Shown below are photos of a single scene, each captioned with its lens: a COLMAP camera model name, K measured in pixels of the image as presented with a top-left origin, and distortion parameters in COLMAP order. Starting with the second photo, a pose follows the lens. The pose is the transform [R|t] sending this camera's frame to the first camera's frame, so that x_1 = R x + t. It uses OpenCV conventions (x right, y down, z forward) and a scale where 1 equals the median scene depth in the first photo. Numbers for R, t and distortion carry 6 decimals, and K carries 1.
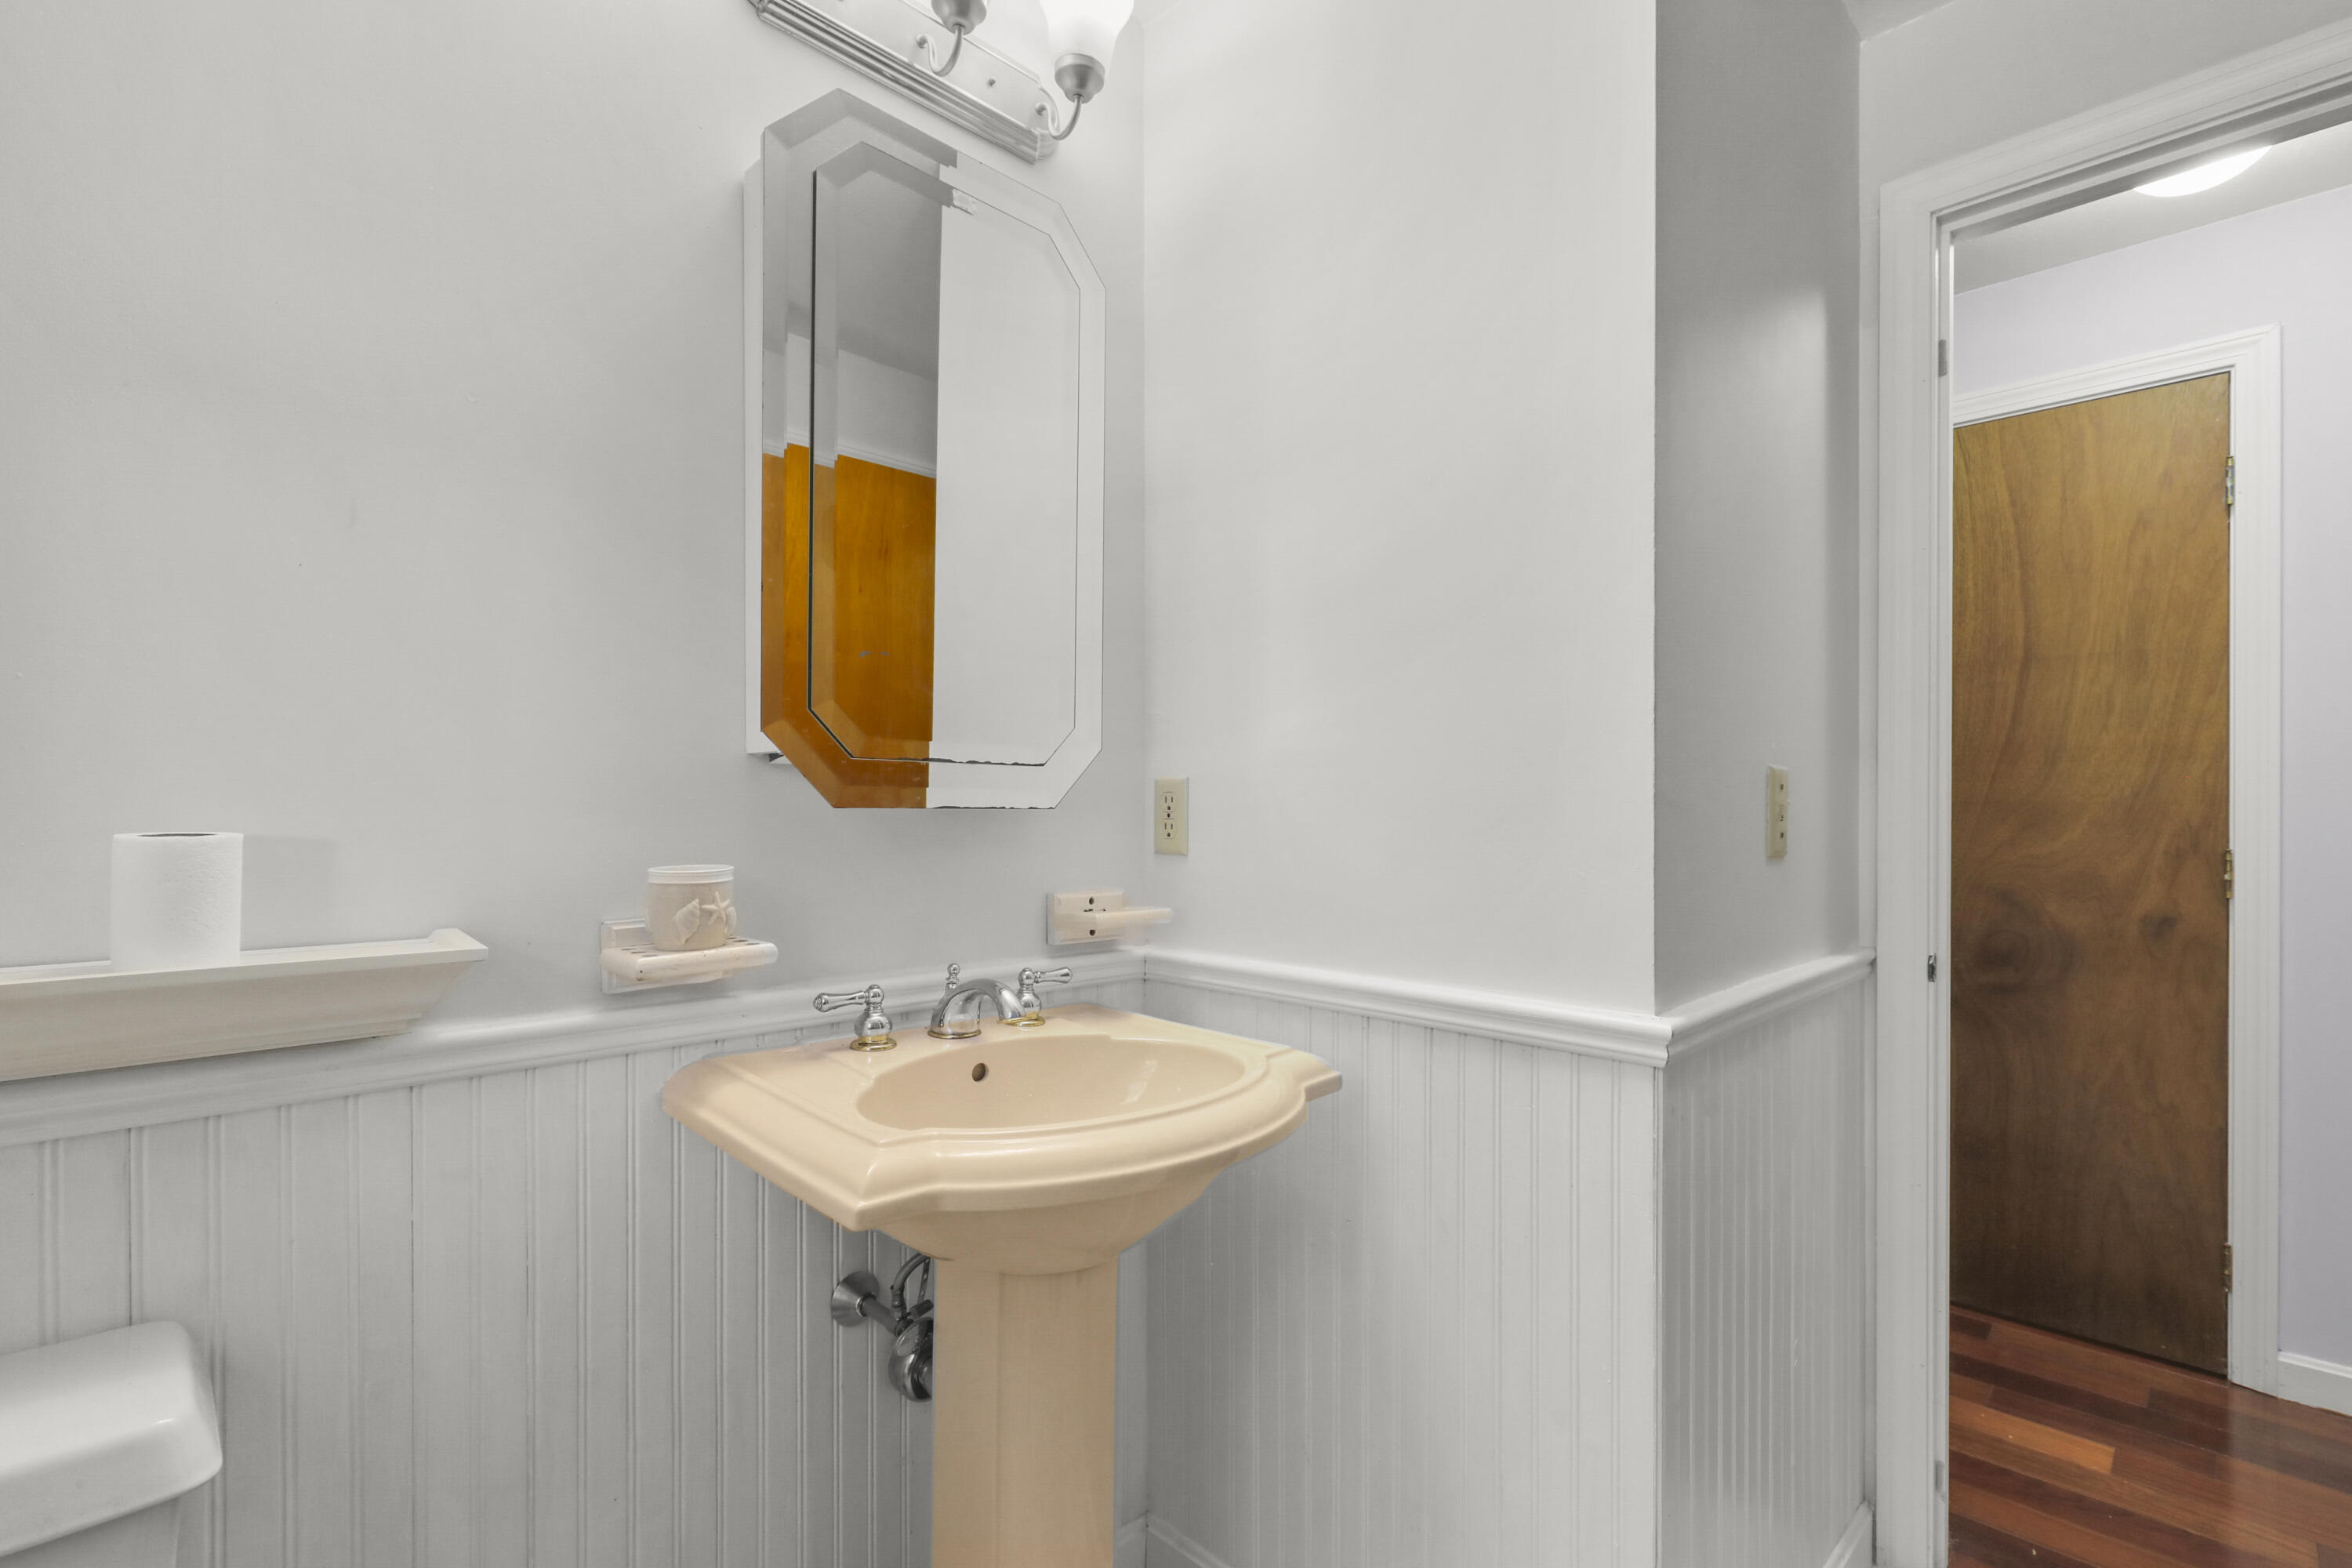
lens RADIAL K [[1065.9, 0, 1193.4], [0, 1065.9, 812.8], [0, 0, 1]] dist [0.001070, -0.000271]
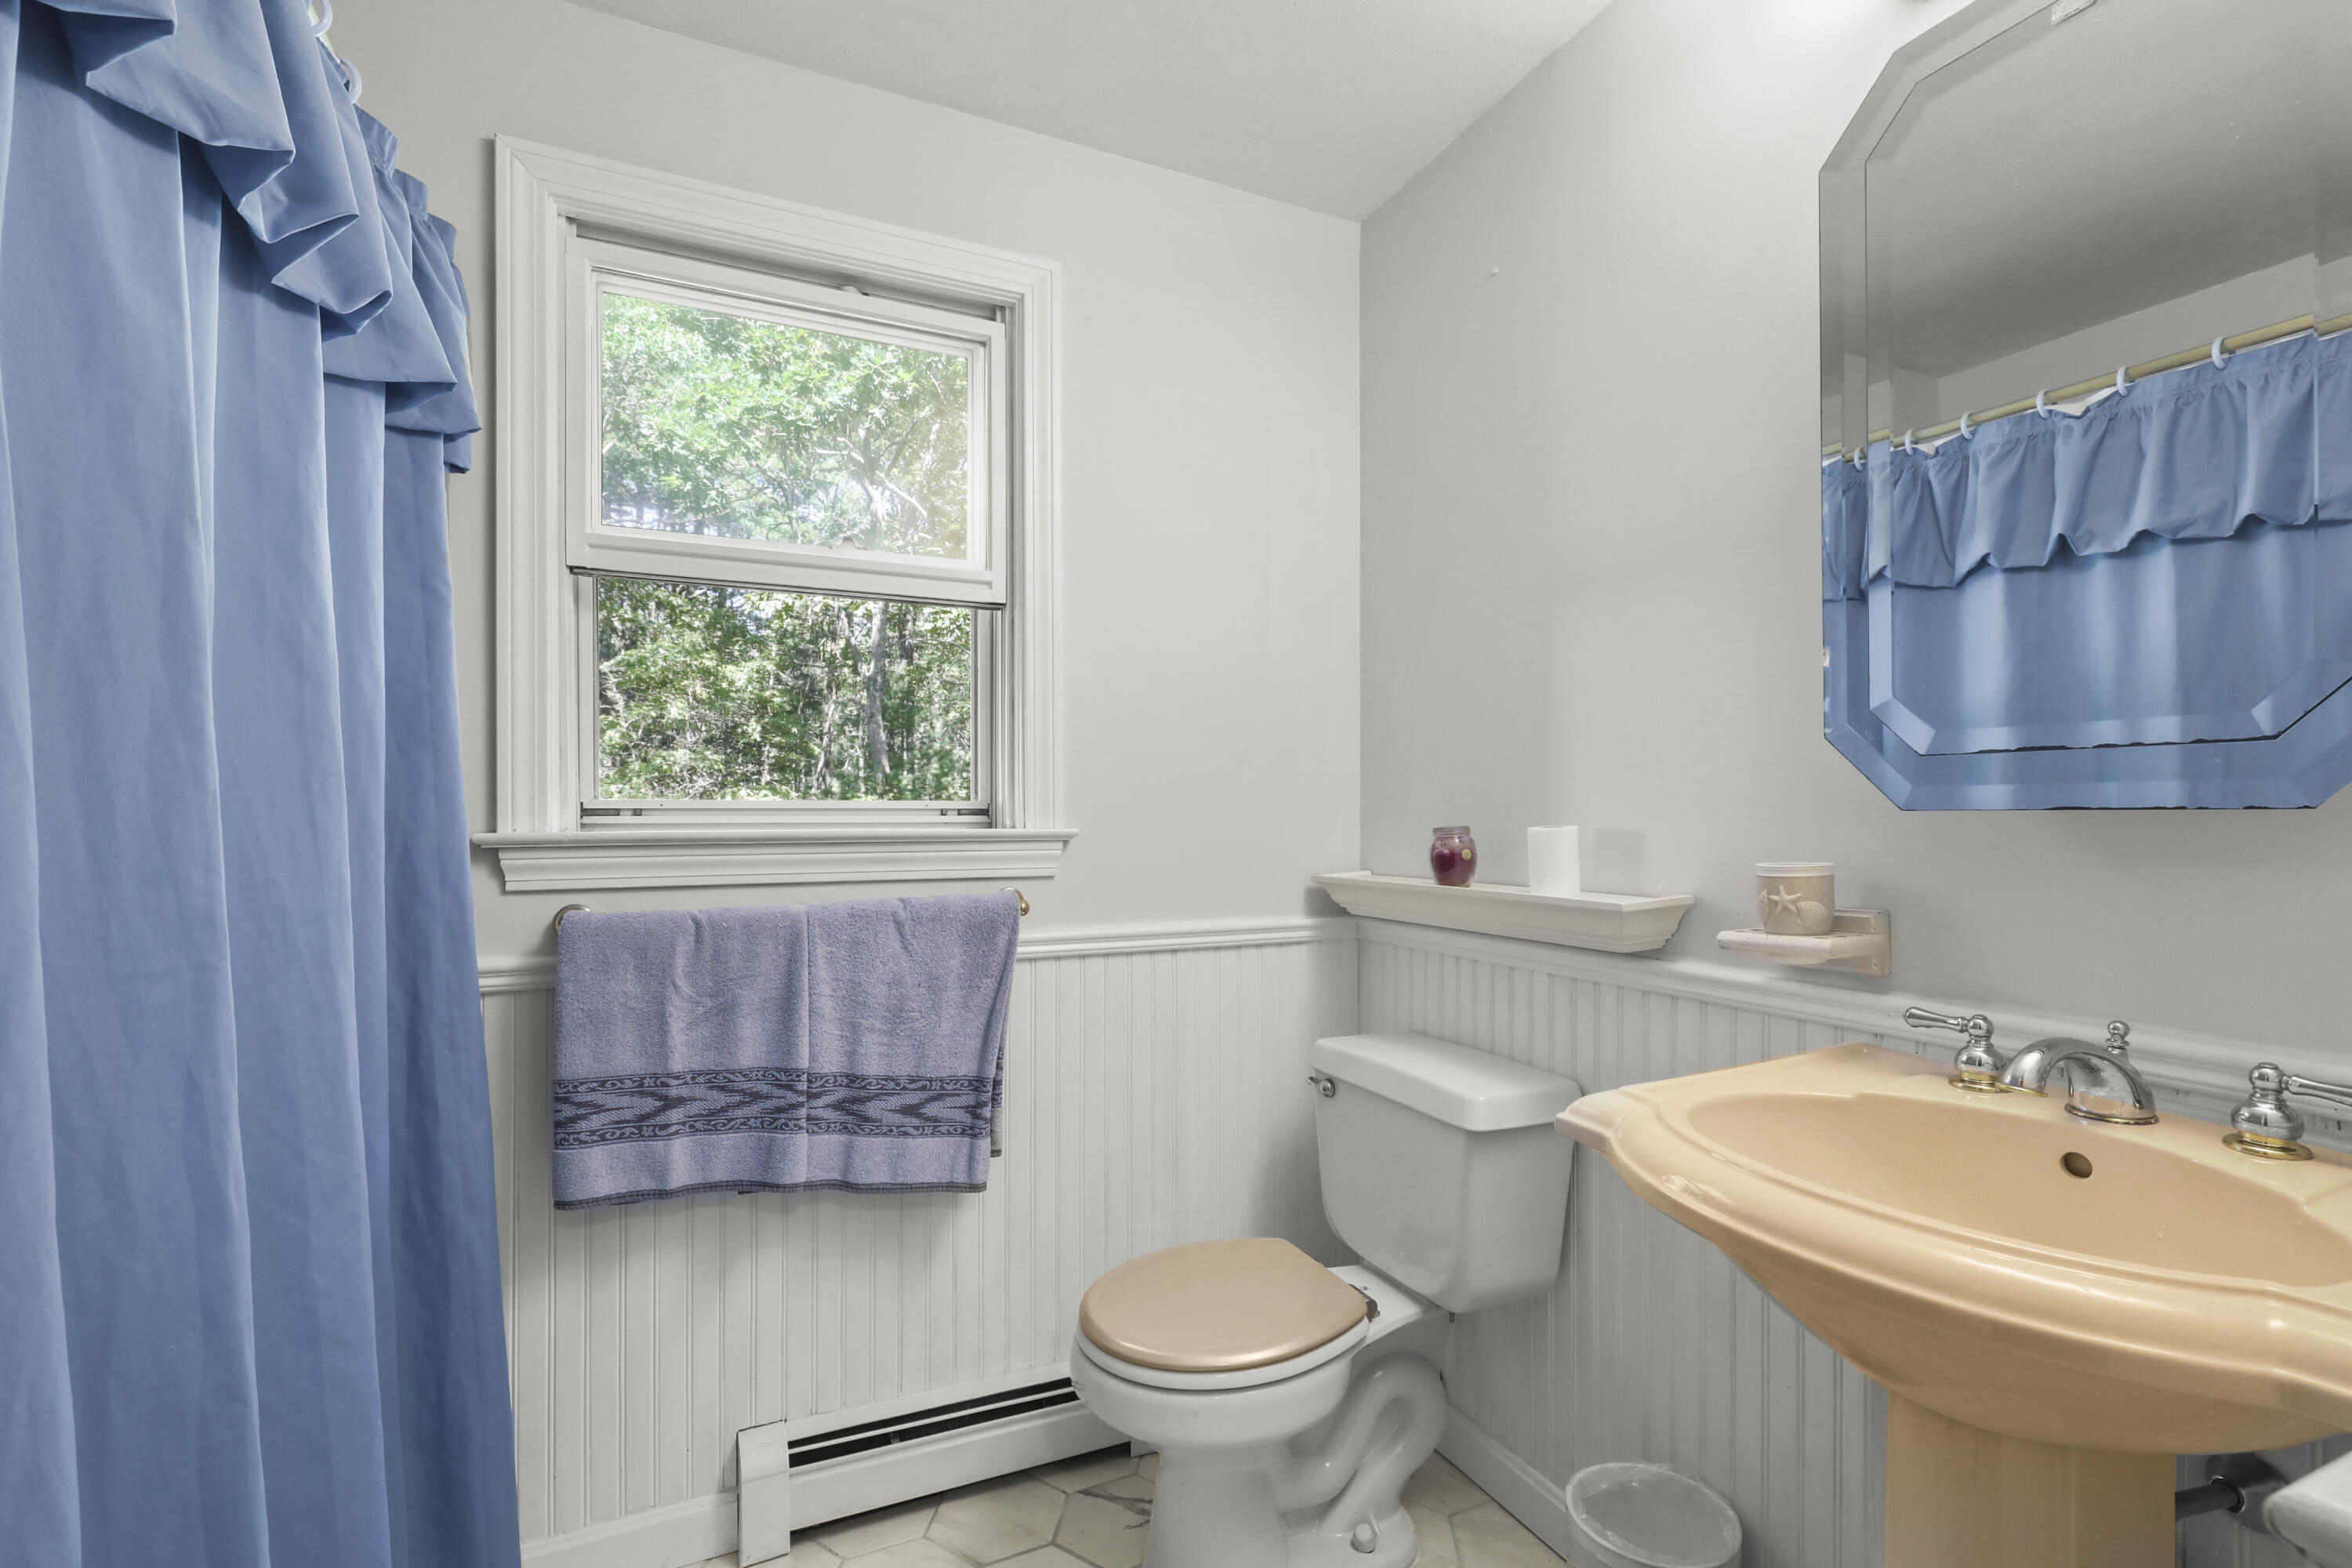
lens RADIAL K [[1065.9, 0, 1193.4], [0, 1065.9, 812.8], [0, 0, 1]] dist [0.001070, -0.000271]
pose [[-0.337939, -0.002719, -0.941164, 0.810781], [-0.001467, 0.999996, -0.002362, -0.001350], [0.941167, 0.000582, -0.337942, 0.760448]]
